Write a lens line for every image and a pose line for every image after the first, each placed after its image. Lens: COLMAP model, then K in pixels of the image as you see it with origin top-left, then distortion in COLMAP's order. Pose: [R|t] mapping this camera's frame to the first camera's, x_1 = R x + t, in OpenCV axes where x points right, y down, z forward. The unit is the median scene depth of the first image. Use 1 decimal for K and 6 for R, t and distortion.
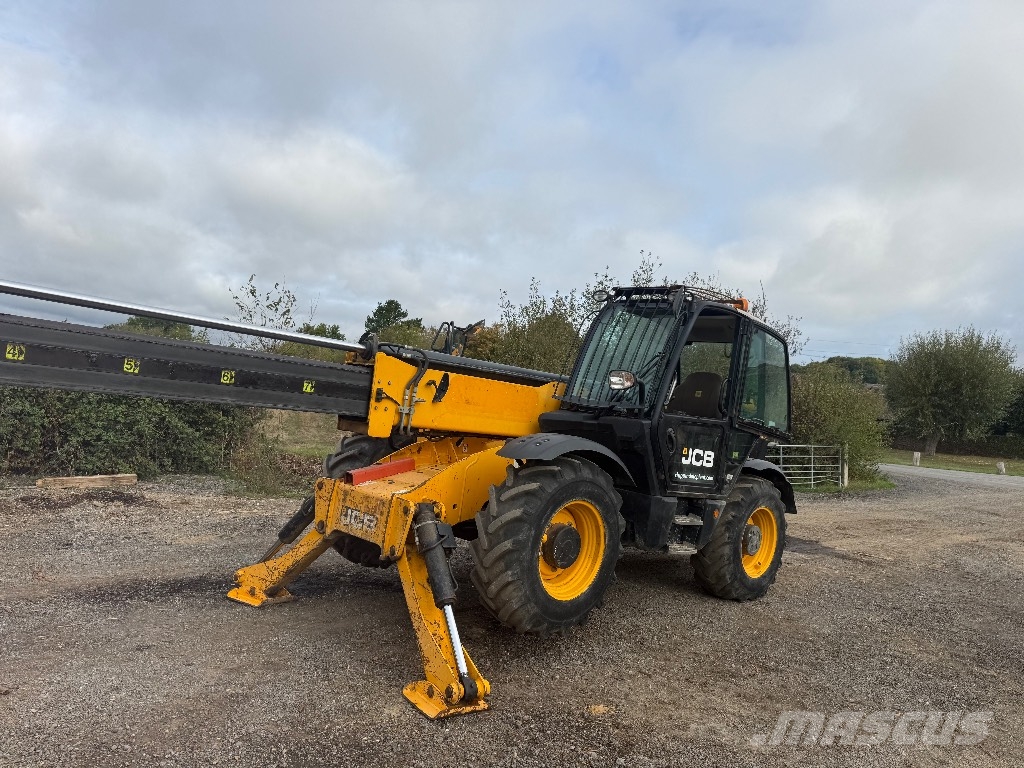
lens RADIAL K [[708.7, 0, 512.0], [0, 708.7, 384.0], [0, 0, 1]] dist [0.022810, 0.002229]
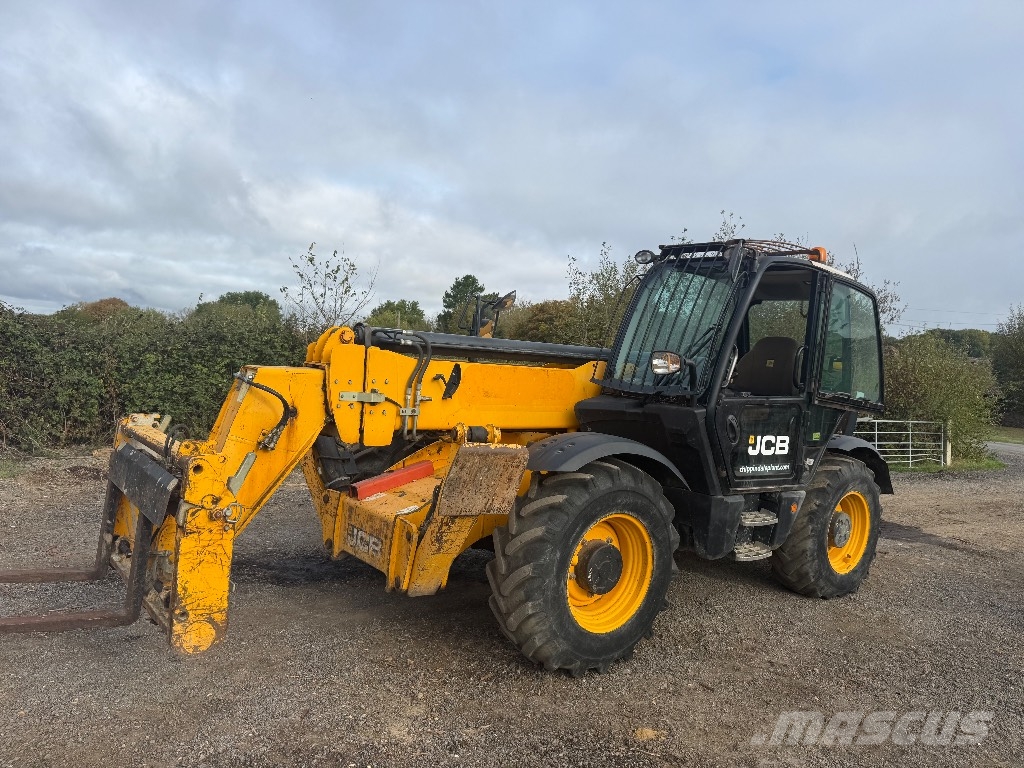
lens RADIAL K [[728.5, 0, 533.9], [0, 728.5, 389.1], [0, 0, 1]] dist [0.007287, 0.000144]
pose [[0.995401, -0.049141, -0.082230, 0.060659], [0.054784, 0.996191, 0.067838, -0.035273], [0.078583, -0.072031, 0.994302, 0.129838]]
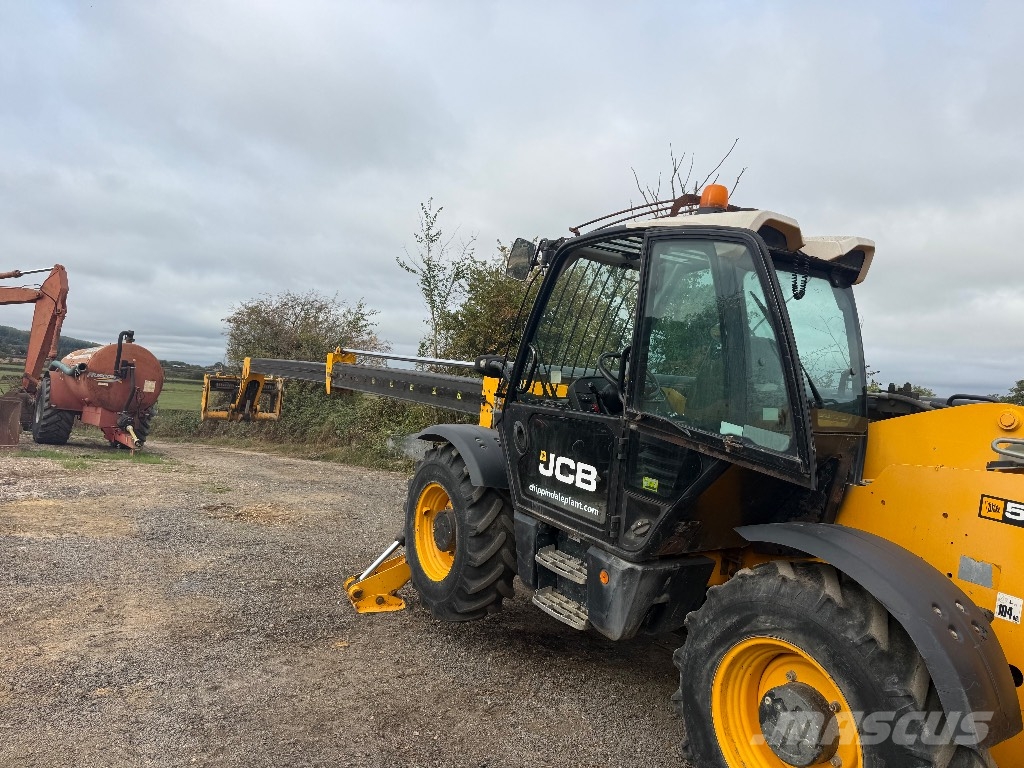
lens RADIAL K [[726.6, 0, 512.0], [0, 726.6, 384.0], [0, 0, 1]] dist [0.002520, -0.003136]
pose [[-0.178212, -0.113826, -0.977386, 0.934253], [-0.089387, 0.991053, -0.099120, 0.095729], [0.979924, 0.069701, -0.186792, 1.069511]]
